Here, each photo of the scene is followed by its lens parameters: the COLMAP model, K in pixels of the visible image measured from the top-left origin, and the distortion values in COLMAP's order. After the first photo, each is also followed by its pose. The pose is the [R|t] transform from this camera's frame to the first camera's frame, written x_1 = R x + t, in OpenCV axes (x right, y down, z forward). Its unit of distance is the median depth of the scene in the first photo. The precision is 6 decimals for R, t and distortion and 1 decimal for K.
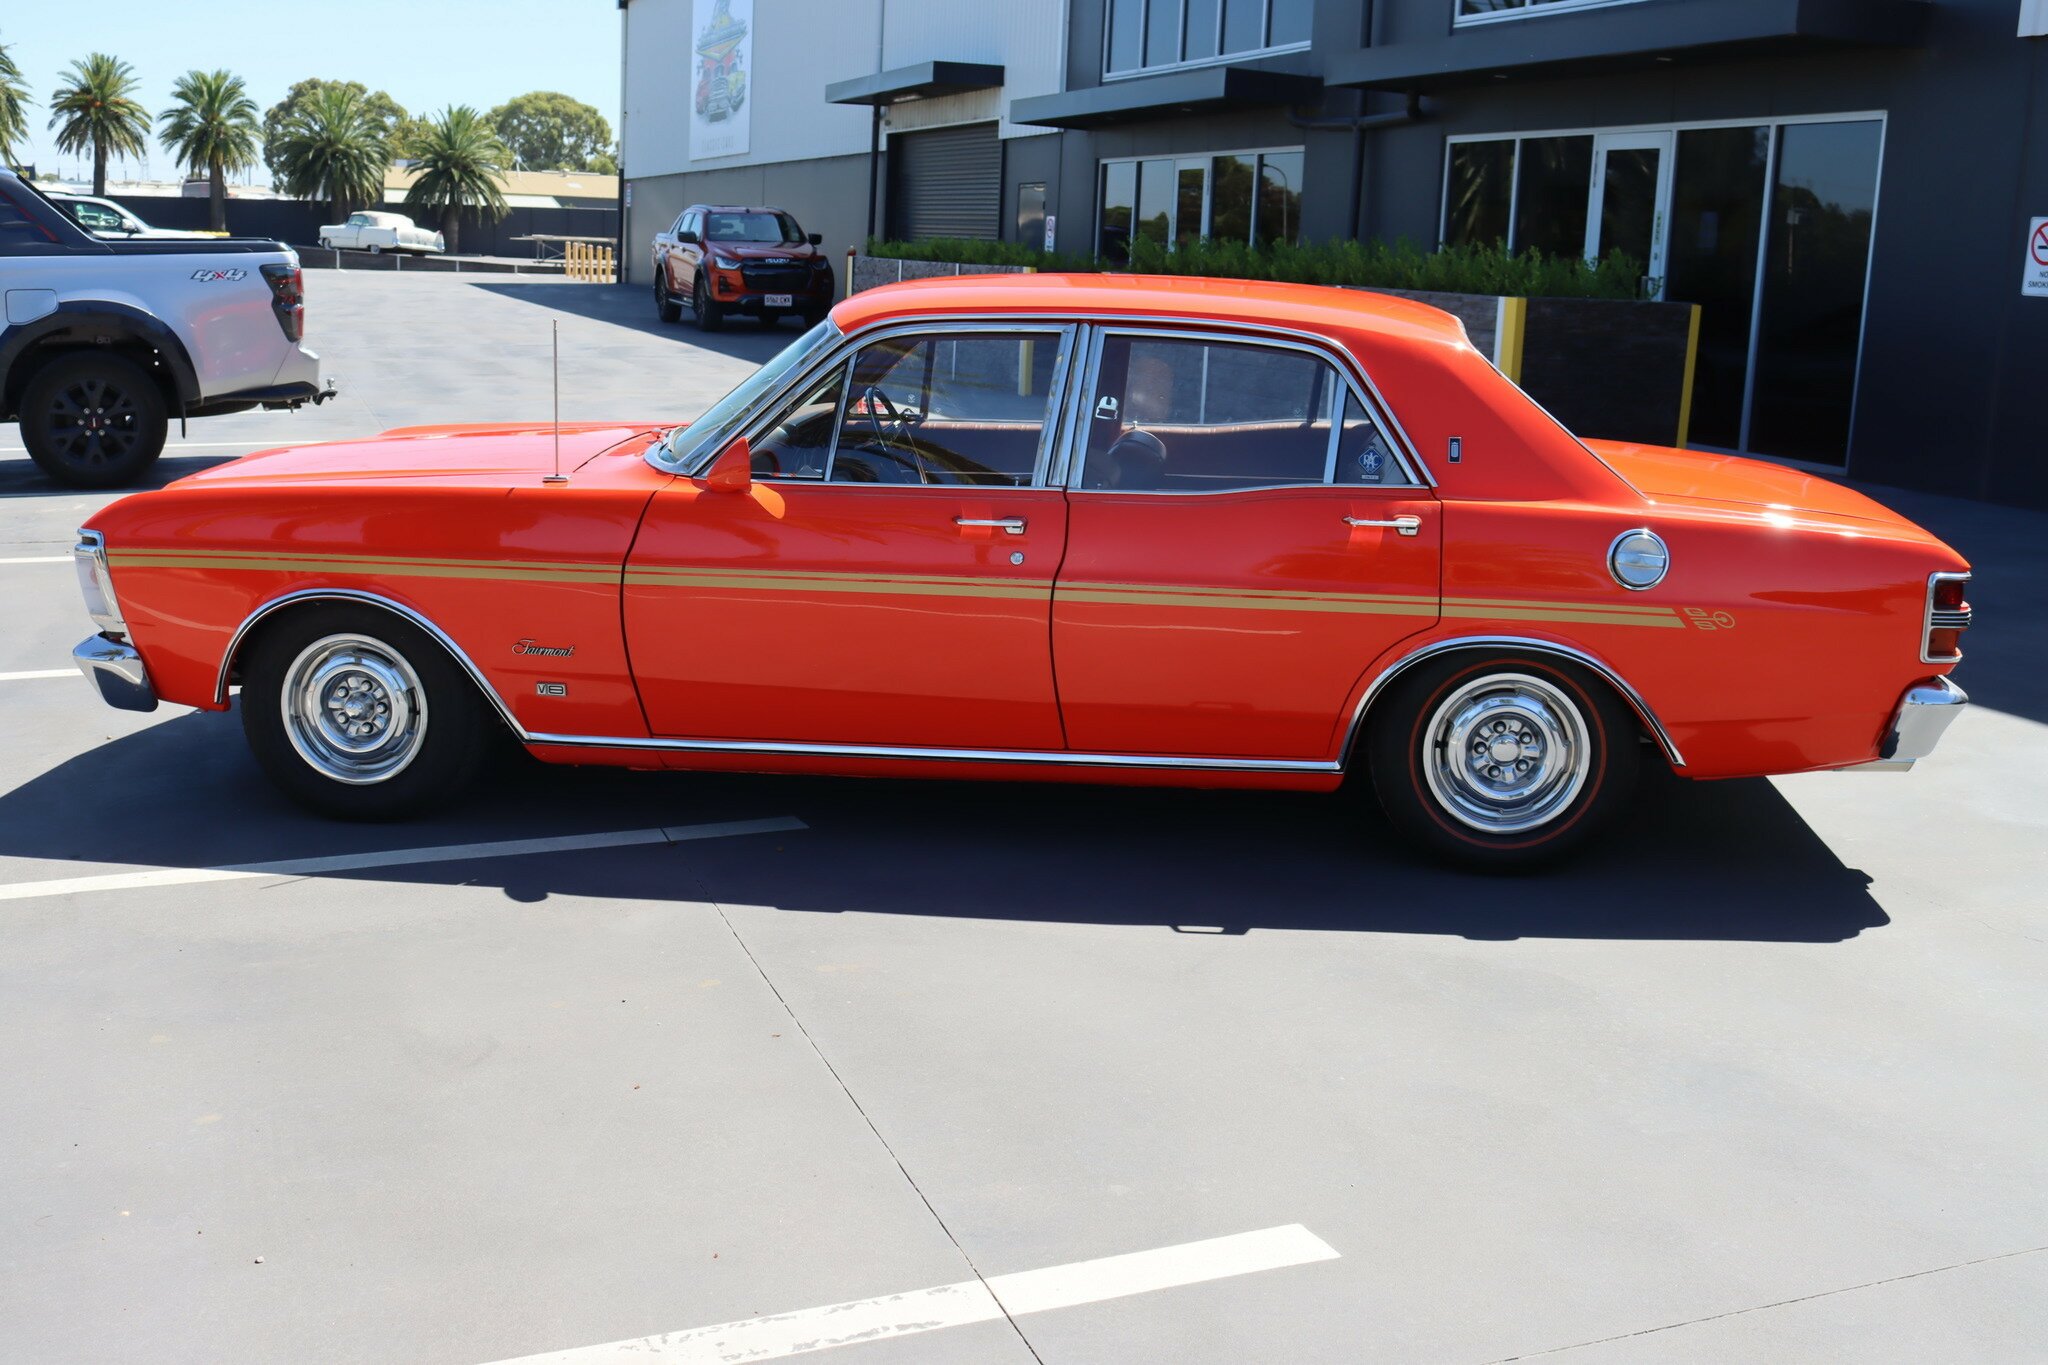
lens RADIAL K [[2130.6, 0, 1024.0], [0, 2130.6, 682.5], [0, 0, 1]] dist [-0.120796, 0.132987]
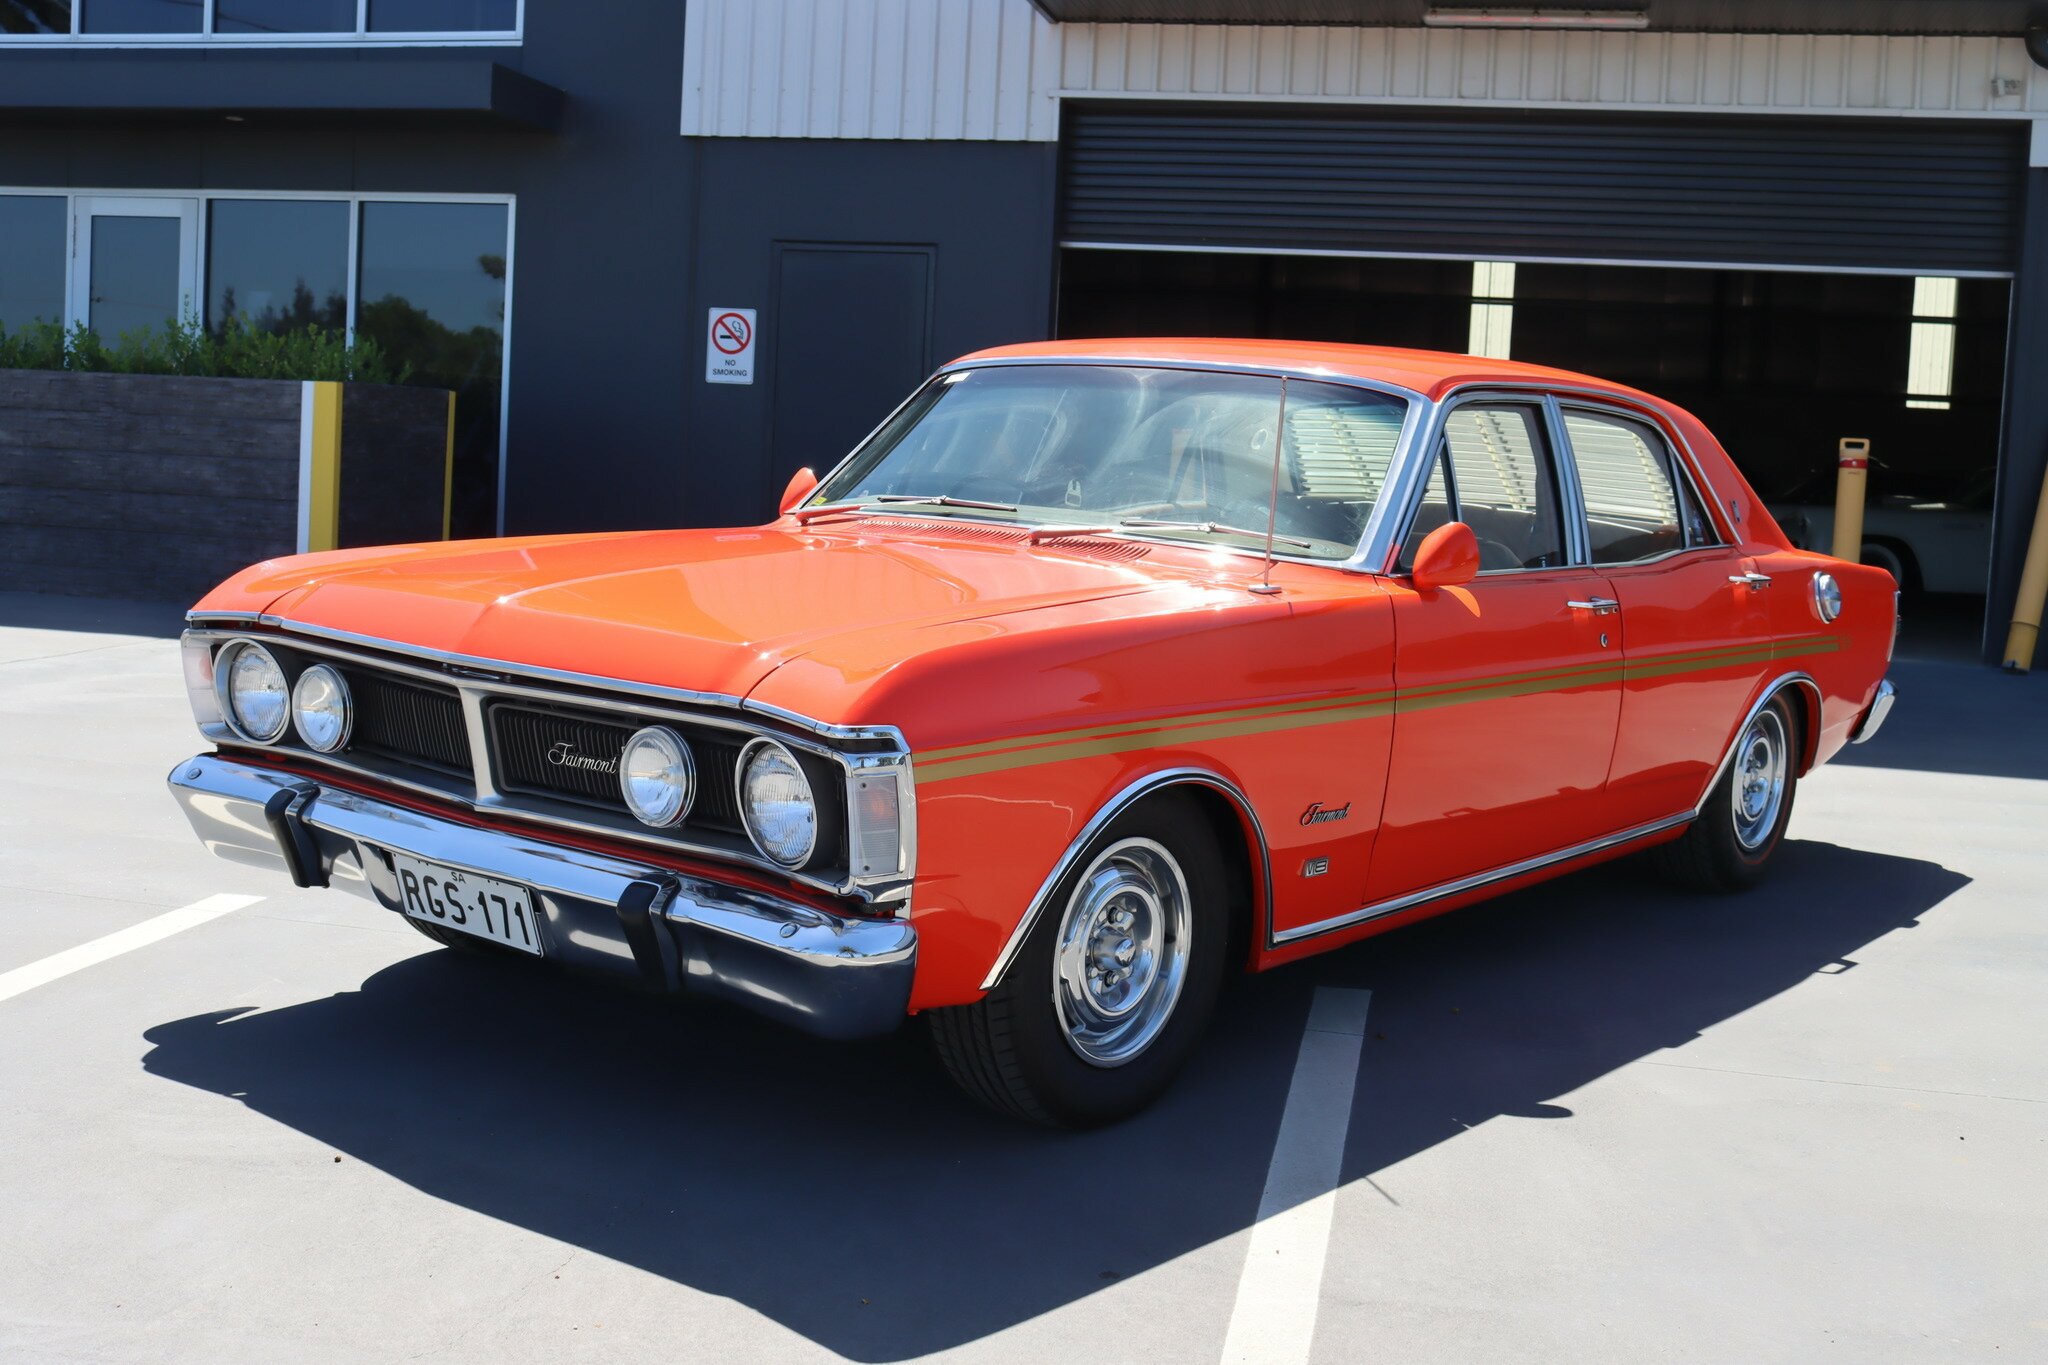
lens RADIAL K [[2275.9, 0, 1024.0], [0, 2275.9, 682.5], [0, 0, 1]] dist [-0.086998, 0.029651]
pose [[0.540752, -0.092793, 0.836048, -0.928311], [0.139490, 0.990028, 0.019661, -0.090159], [-0.829536, 0.105989, 0.548304, 0.626873]]
